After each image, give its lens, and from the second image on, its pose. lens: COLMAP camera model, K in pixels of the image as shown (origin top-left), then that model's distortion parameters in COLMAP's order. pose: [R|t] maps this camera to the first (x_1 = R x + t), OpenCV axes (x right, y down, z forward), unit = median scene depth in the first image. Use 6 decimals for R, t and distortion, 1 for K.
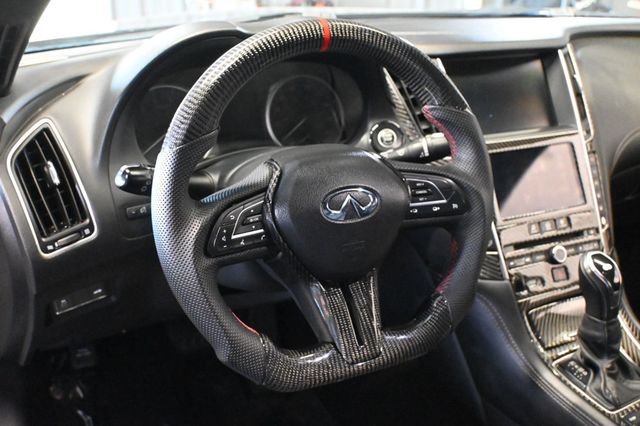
lens RADIAL K [[743.9, 0, 320.0], [0, 743.9, 213.0], [0, 0, 1]] dist [0.005227, -0.000447]
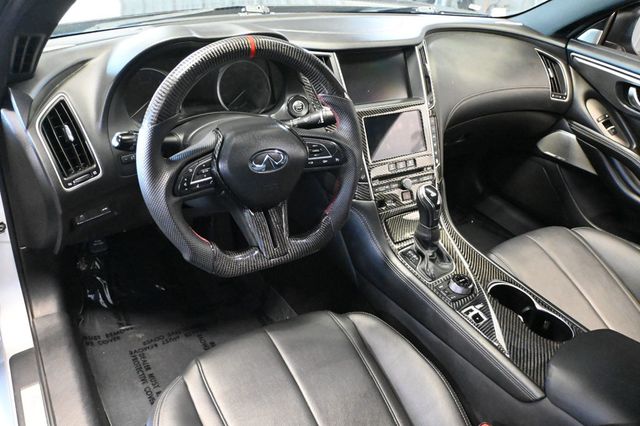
lens RADIAL K [[514.9, 0, 320.0], [0, 514.9, 213.0], [0, 0, 1]] dist [-0.002413, -0.001184]
pose [[0.995271, 0.004604, 0.097027, 0.038770], [-0.021169, 0.985148, 0.170399, -0.078607], [-0.094801, -0.171648, 0.980586, -0.076669]]
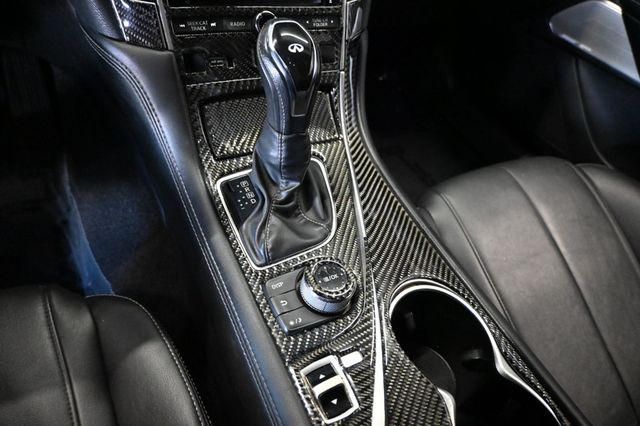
lens RADIAL K [[448.7, 0, 320.0], [0, 448.7, 213.0], [0, 0, 1]] dist [-0.002600, -0.000508]
pose [[0.985785, 0.107851, 0.128825, 0.404862], [-0.150993, 0.904967, 0.397788, 0.049047], [-0.073680, -0.411585, 0.908388, 0.665186]]
